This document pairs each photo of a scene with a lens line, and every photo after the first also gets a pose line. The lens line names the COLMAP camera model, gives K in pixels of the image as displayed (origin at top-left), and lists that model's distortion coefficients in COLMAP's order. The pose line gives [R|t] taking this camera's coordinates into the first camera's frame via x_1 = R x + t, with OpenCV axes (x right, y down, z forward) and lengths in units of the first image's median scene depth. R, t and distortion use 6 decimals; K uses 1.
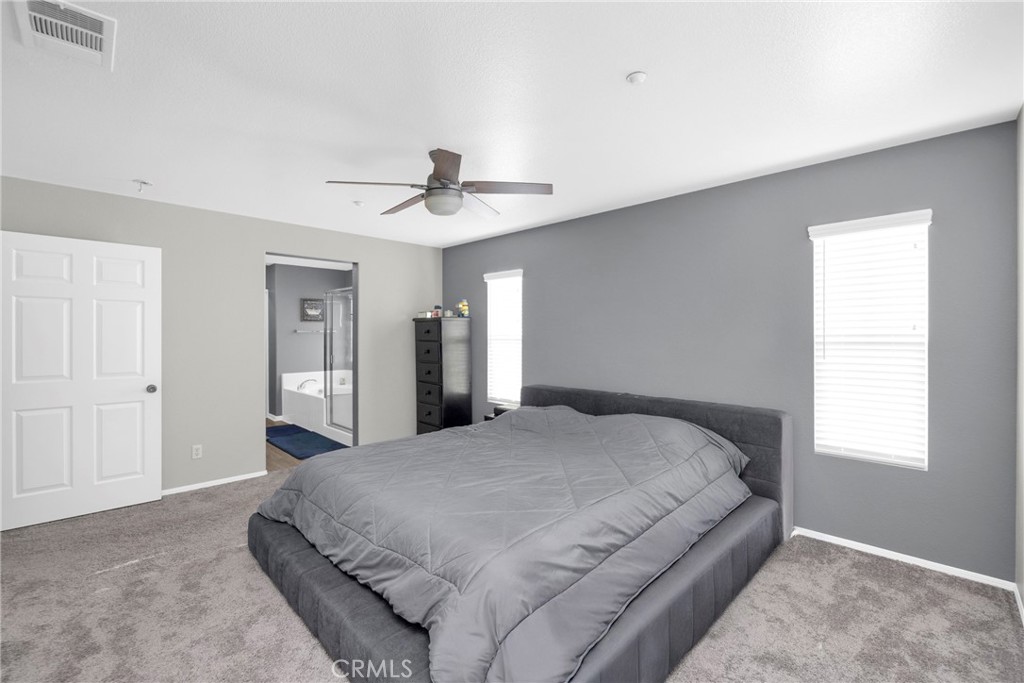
lens RADIAL K [[431.9, 0, 513.5], [0, 431.9, 339.7], [0, 0, 1]] dist [0.002842, 0.000436]
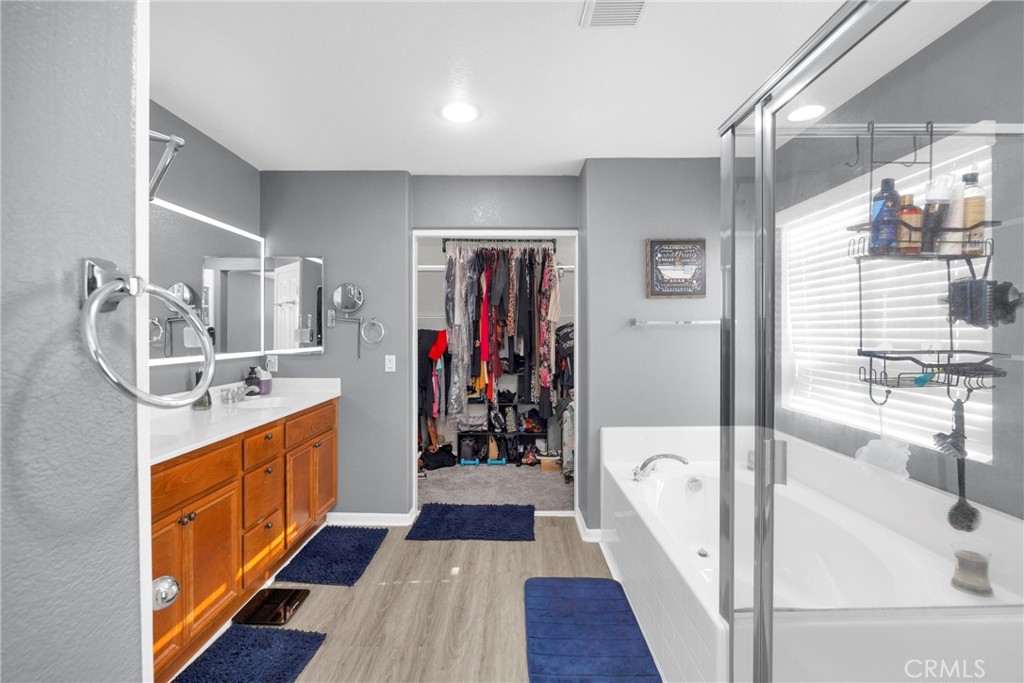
lens RADIAL K [[431.9, 0, 512.4], [0, 431.9, 337.6], [0, 0, 1]] dist [0.002842, 0.000436]
pose [[0.691770, 0.000638, -0.722118, -0.287879], [-0.002978, 0.999994, -0.001970, -0.004059], [0.722112, 0.003513, 0.691767, 0.630714]]
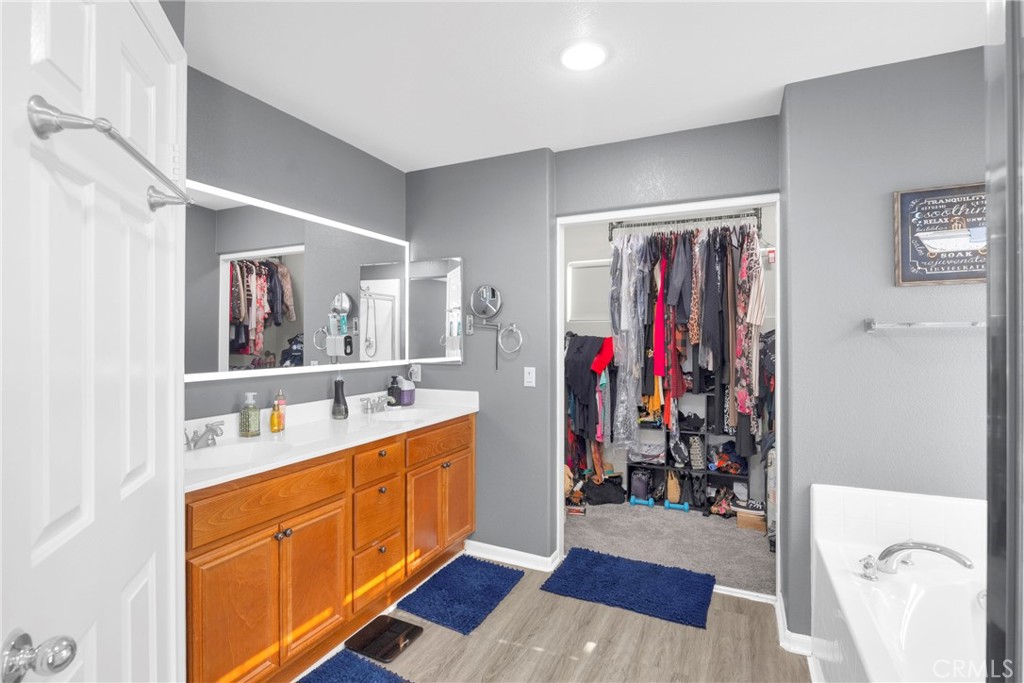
lens RADIAL K [[488.7, 0, 513.1], [0, 488.7, 340.3], [0, 0, 1]] dist [-0.004571, 0.001344]
pose [[0.329898, -0.004440, -0.944006, -0.296742], [-0.006042, 0.999959, -0.006815, -0.007043], [0.943997, 0.007952, 0.329858, 0.695400]]
